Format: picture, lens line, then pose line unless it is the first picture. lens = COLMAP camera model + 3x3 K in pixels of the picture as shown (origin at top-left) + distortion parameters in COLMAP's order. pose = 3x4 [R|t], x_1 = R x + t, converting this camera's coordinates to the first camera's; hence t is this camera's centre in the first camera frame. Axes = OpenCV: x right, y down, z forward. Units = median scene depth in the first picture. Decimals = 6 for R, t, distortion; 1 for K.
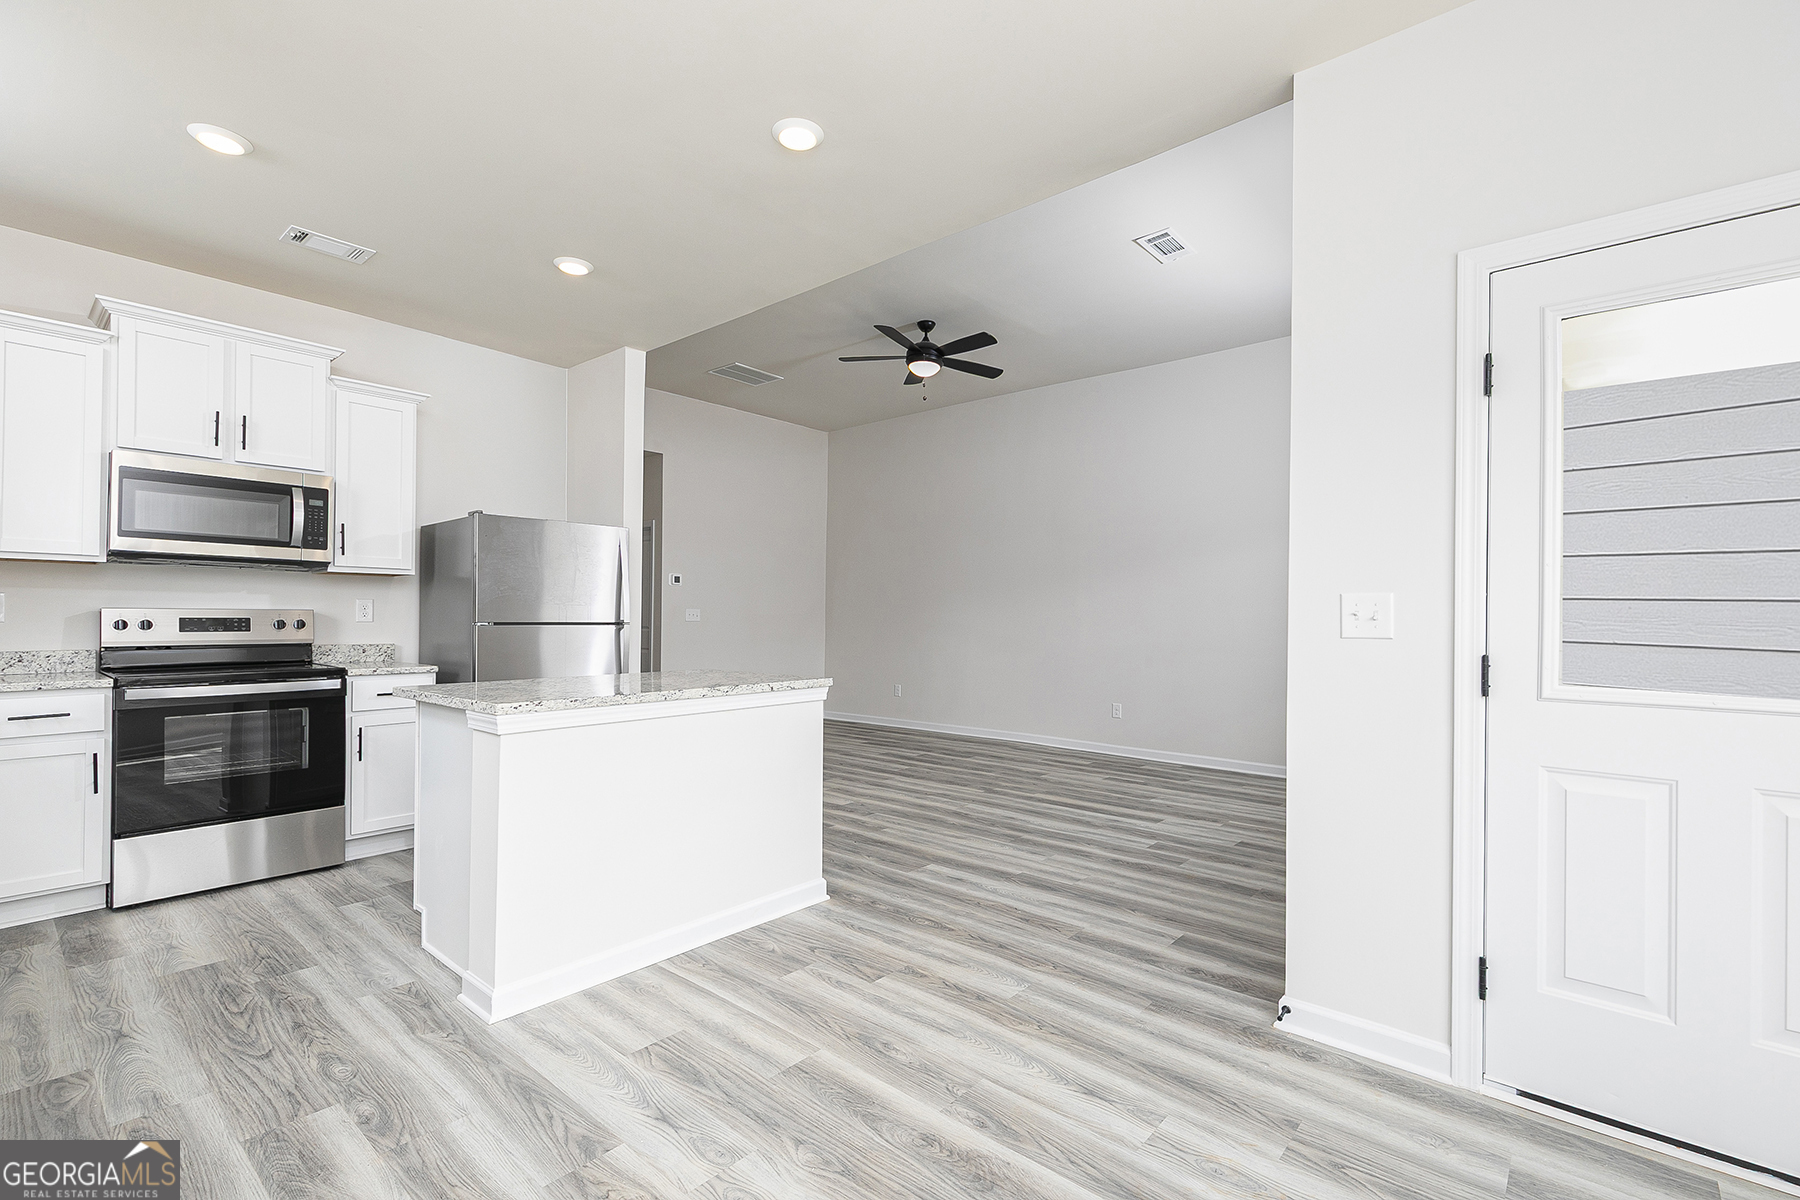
lens RADIAL K [[806.2, 0, 910.4], [0, 806.2, 601.9], [0, 0, 1]] dist [0.009259, -0.002706]
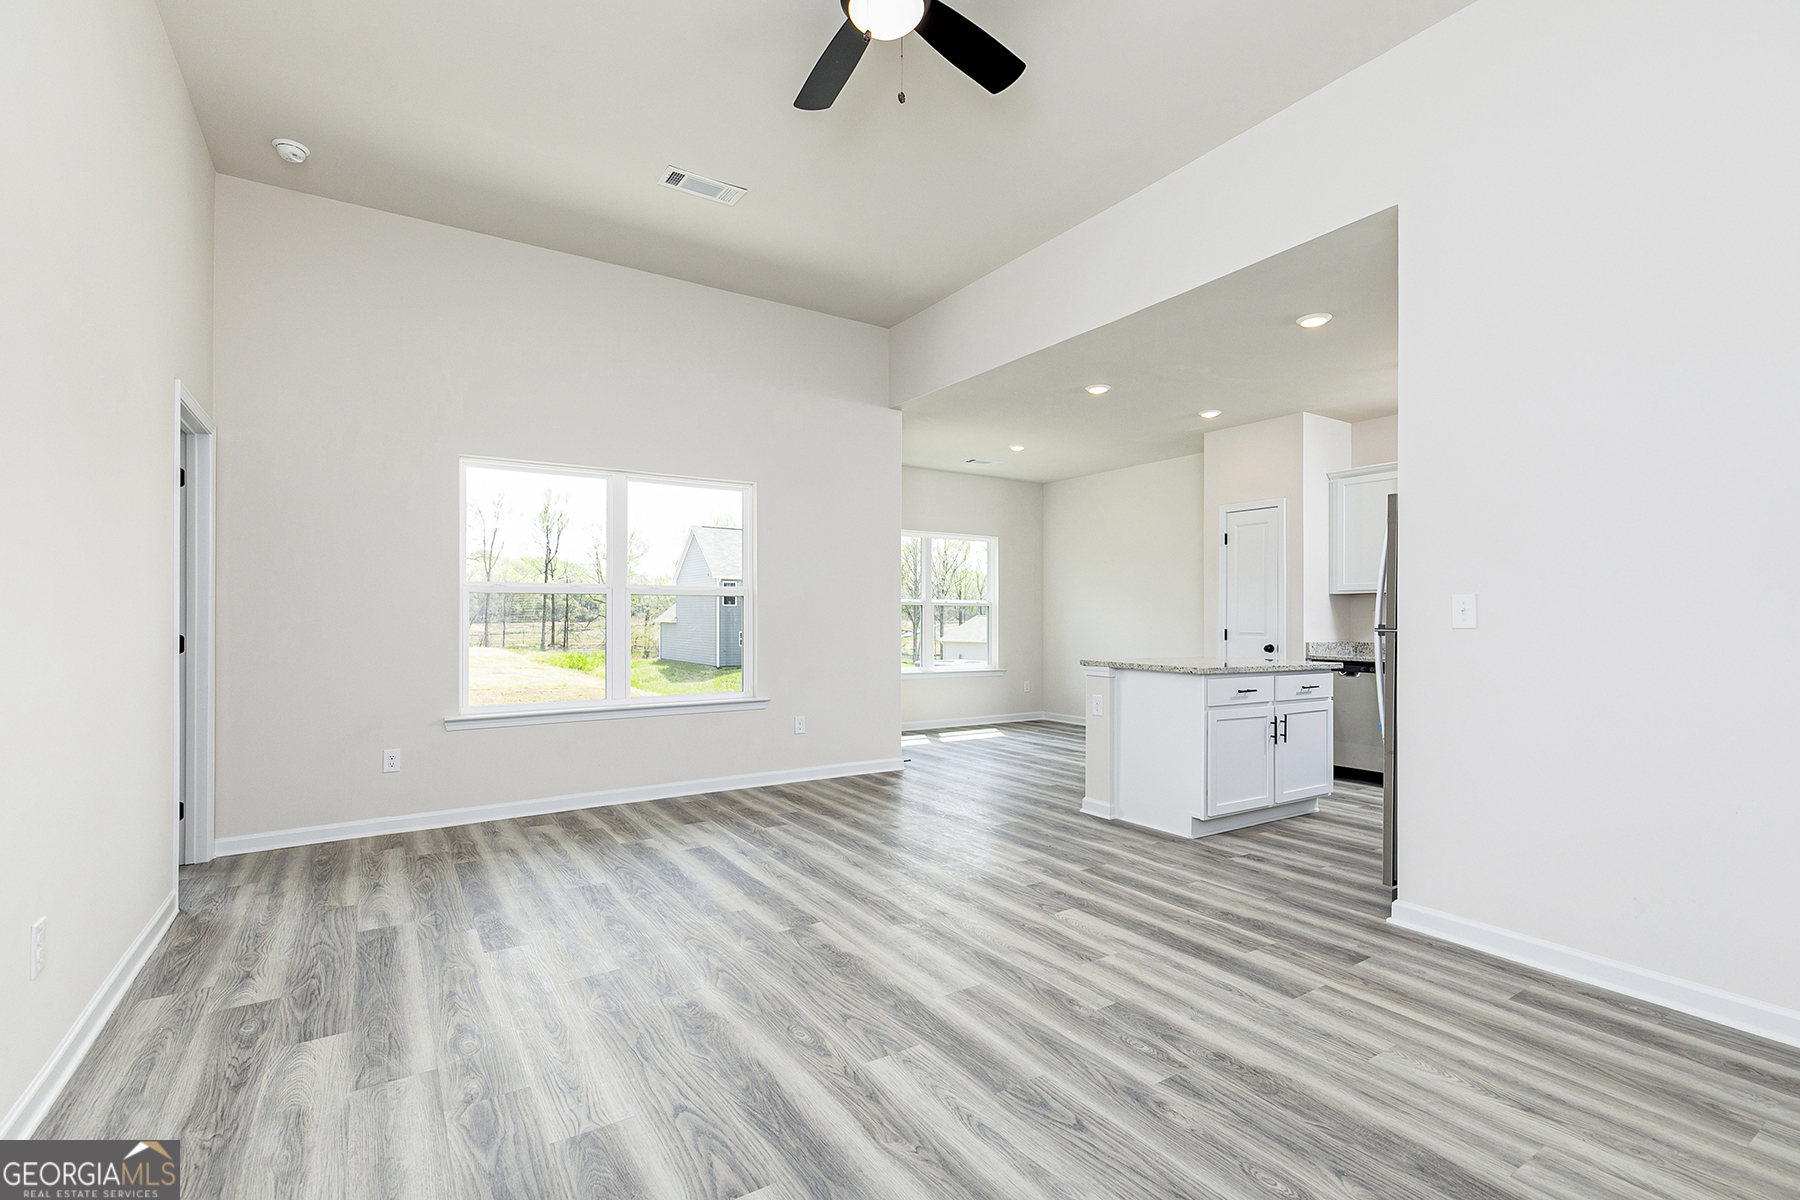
lens RADIAL K [[806.2, 0, 896.8], [0, 806.2, 610.9], [0, 0, 1]] dist [0.009259, -0.002706]
pose [[-0.957115, -0.011435, 0.289484, -0.177222], [-0.020052, 0.999439, -0.026819, 0.046224], [-0.289015, -0.031473, -0.956807, 2.205382]]
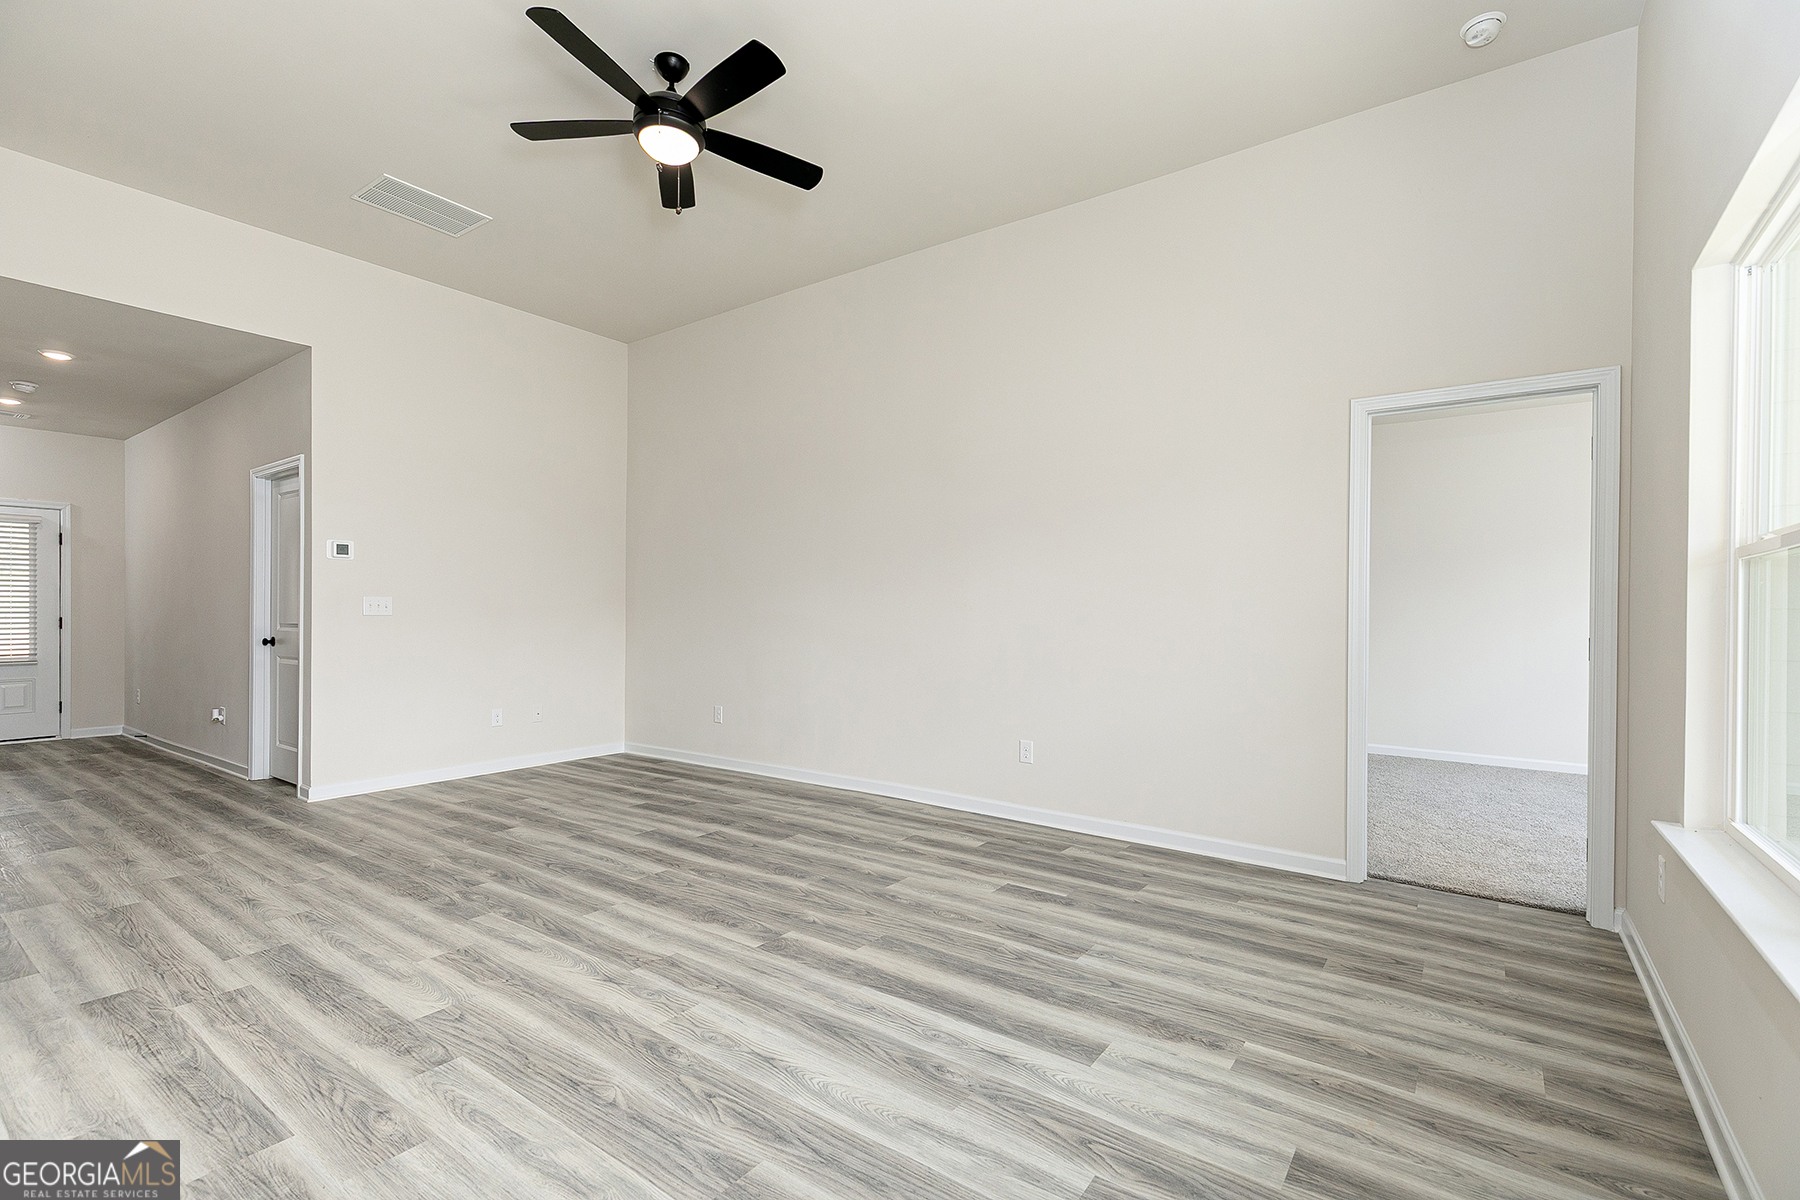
lens RADIAL K [[806.2, 0, 909.3], [0, 806.2, 607.5], [0, 0, 1]] dist [0.009259, -0.002706]
pose [[0.996676, -0.005540, 0.081283, 0.209596], [0.004023, 0.999815, 0.018807, 0.015682], [-0.081372, -0.018417, 0.996514, 0.699794]]
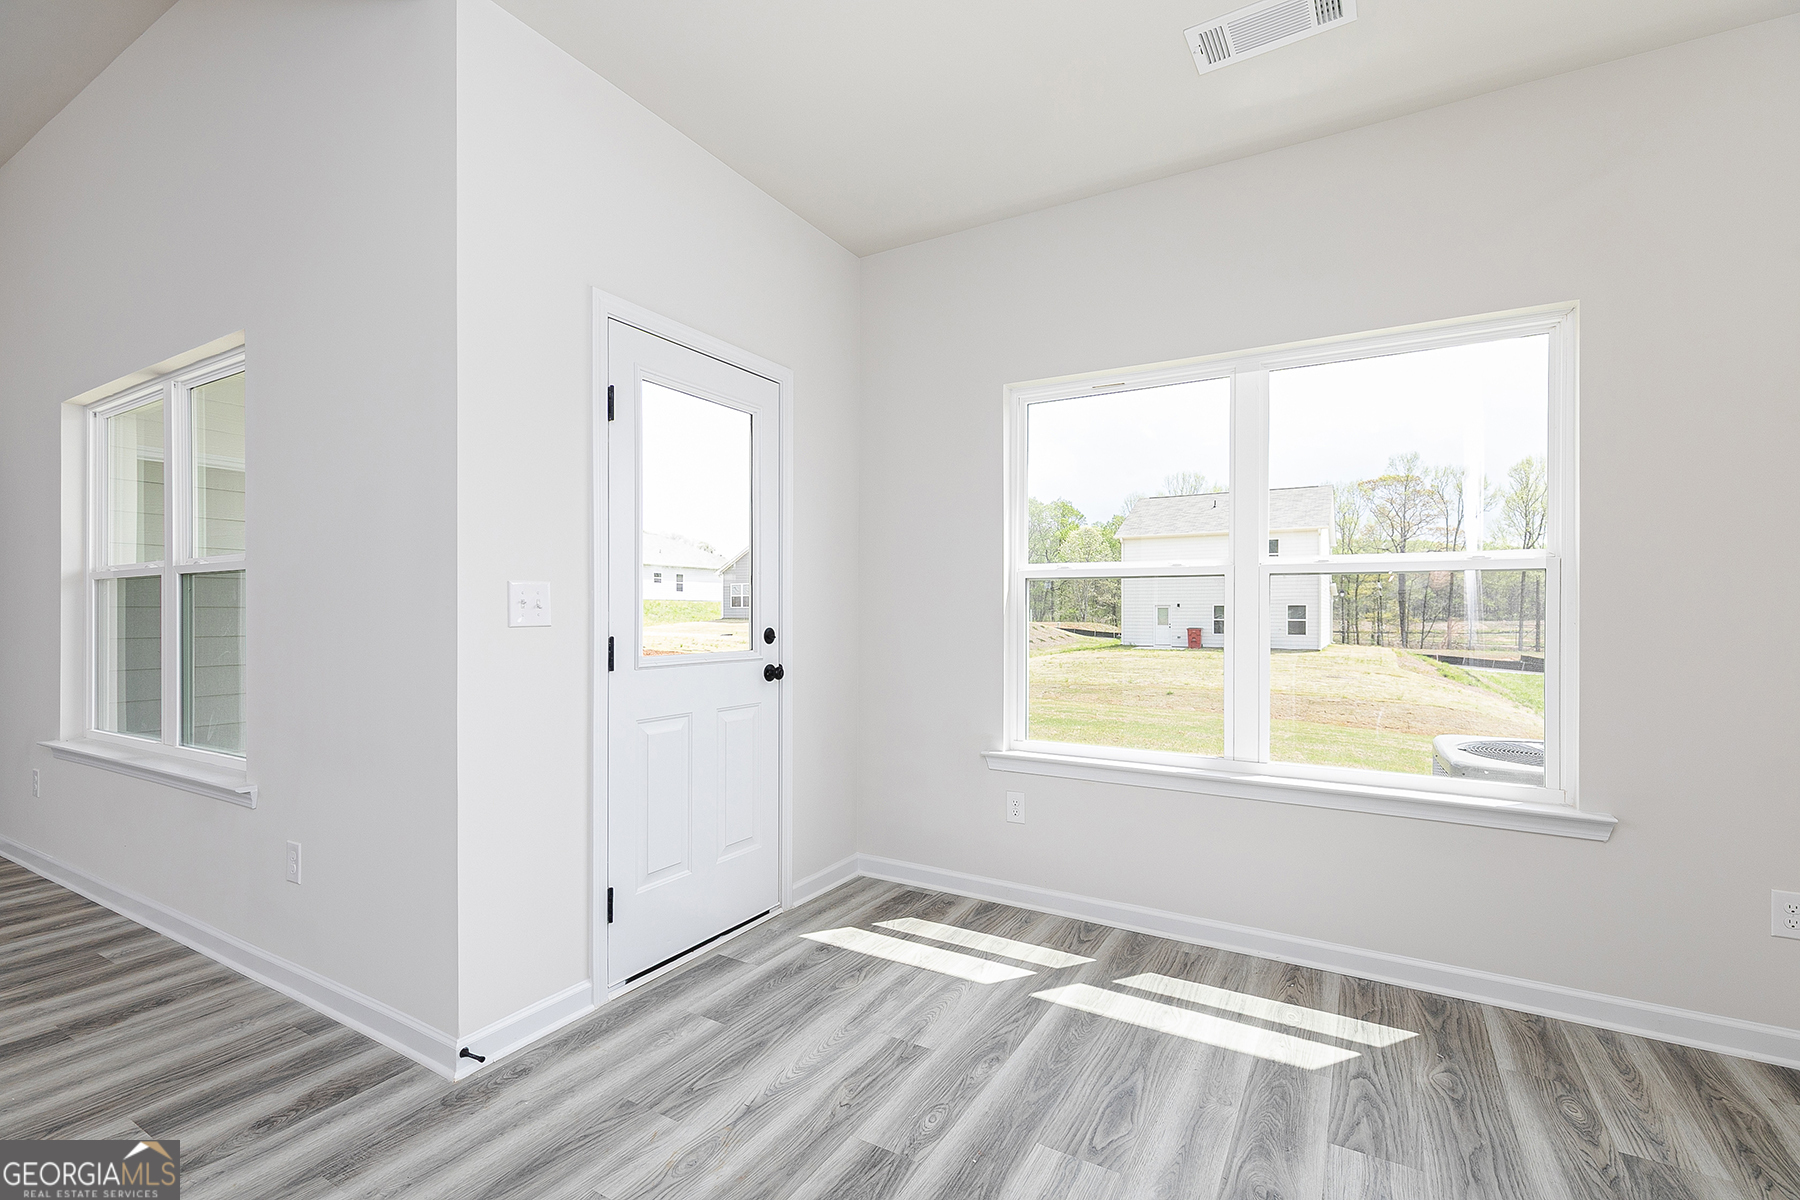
lens RADIAL K [[806.2, 0, 892.0], [0, 806.2, 611.4], [0, 0, 1]] dist [0.009259, -0.002706]
pose [[-0.167127, -0.014398, 0.985830, -0.290545], [-0.019205, 0.999751, 0.011345, 0.003824], [-0.985748, -0.017037, -0.167362, 0.429392]]
